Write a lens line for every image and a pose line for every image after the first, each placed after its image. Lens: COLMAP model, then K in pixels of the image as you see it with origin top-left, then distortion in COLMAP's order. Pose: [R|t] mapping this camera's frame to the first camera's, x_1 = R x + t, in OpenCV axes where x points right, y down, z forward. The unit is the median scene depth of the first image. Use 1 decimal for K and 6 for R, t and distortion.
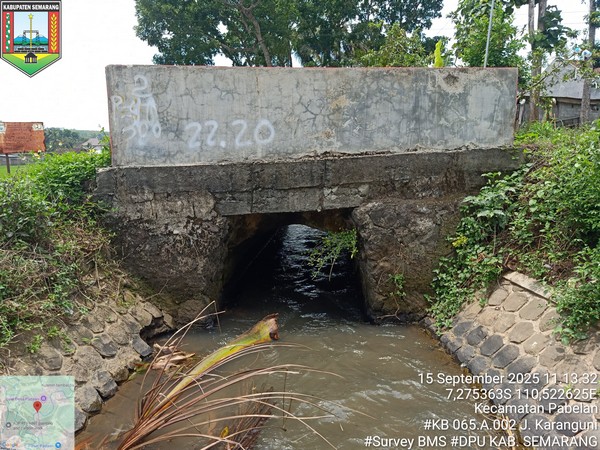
lens RADIAL K [[441.7, 0, 298.8], [0, 441.7, 223.6], [0, 0, 1]] dist [0.022890, -0.032144]
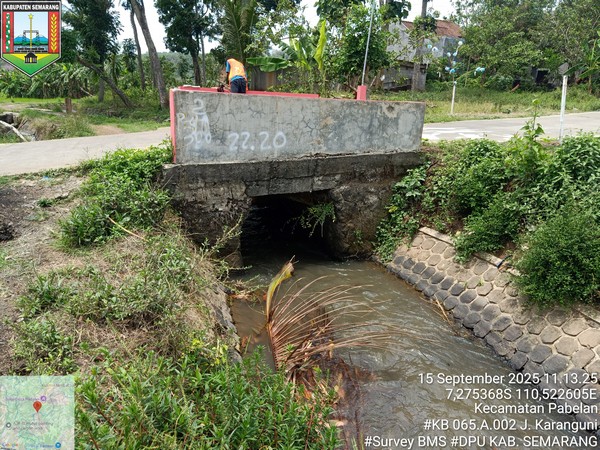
lens RADIAL K [[441.7, 0, 300.1], [0, 441.7, 225.4], [0, 0, 1]] dist [0.022890, -0.032144]
pose [[0.939353, -0.047849, 0.339599, -0.527620], [-0.001151, 0.989774, 0.142643, -0.135242], [-0.342951, -0.134383, 0.929691, -0.432739]]
